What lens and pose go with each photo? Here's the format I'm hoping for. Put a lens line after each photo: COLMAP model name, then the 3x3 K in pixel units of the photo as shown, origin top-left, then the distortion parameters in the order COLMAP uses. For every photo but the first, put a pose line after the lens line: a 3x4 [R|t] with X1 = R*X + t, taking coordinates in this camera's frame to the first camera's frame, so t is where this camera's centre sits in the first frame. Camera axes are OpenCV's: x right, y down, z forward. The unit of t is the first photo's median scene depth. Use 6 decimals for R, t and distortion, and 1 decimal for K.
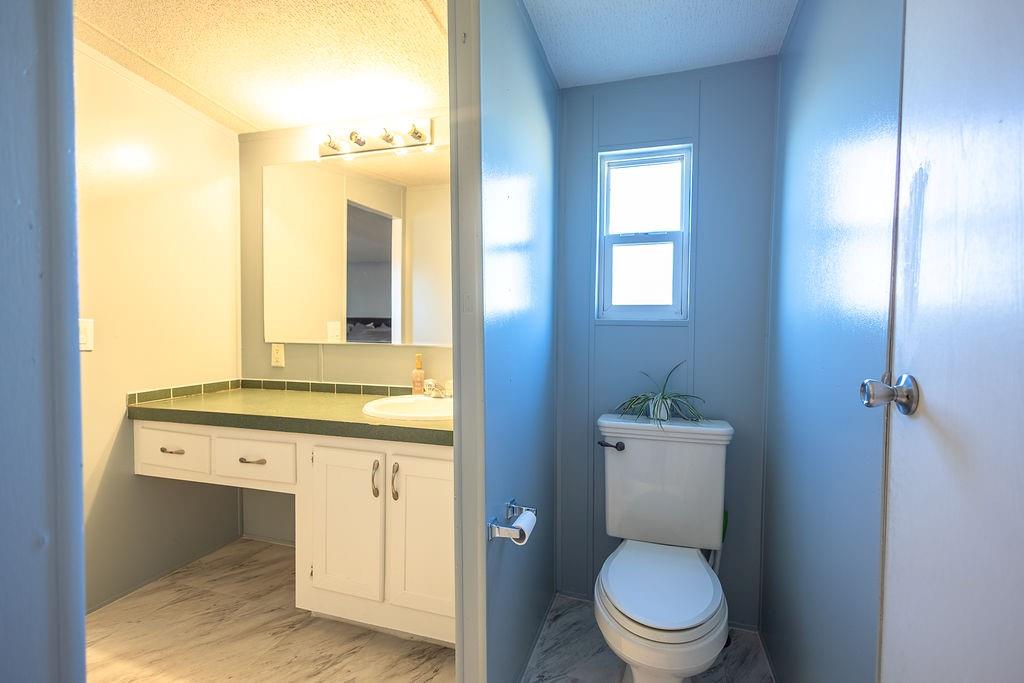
lens RADIAL K [[469.7, 0, 514.3], [0, 469.7, 342.9], [0, 0, 1]] dist [0.008880, 0.000885]
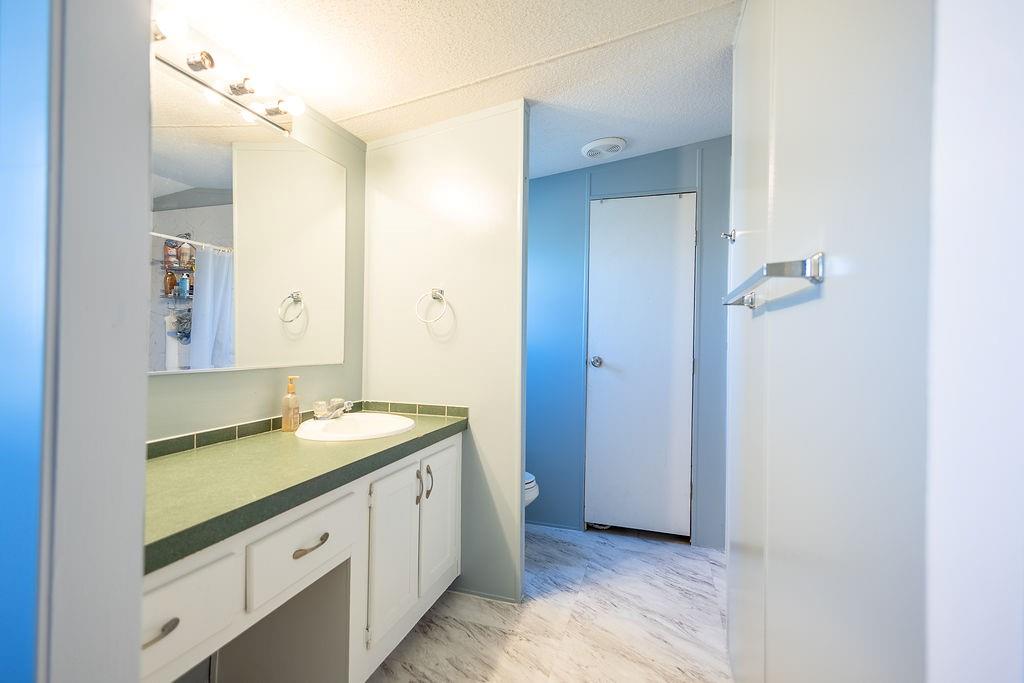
lens RADIAL K [[469.7, 0, 511.2], [0, 469.7, 338.6], [0, 0, 1]] dist [0.008880, 0.000885]
pose [[0.002042, -0.003692, 0.999991, -1.373414], [0.024131, 0.999702, 0.003641, -0.050547], [-0.999707, 0.024123, 0.002131, 0.777224]]
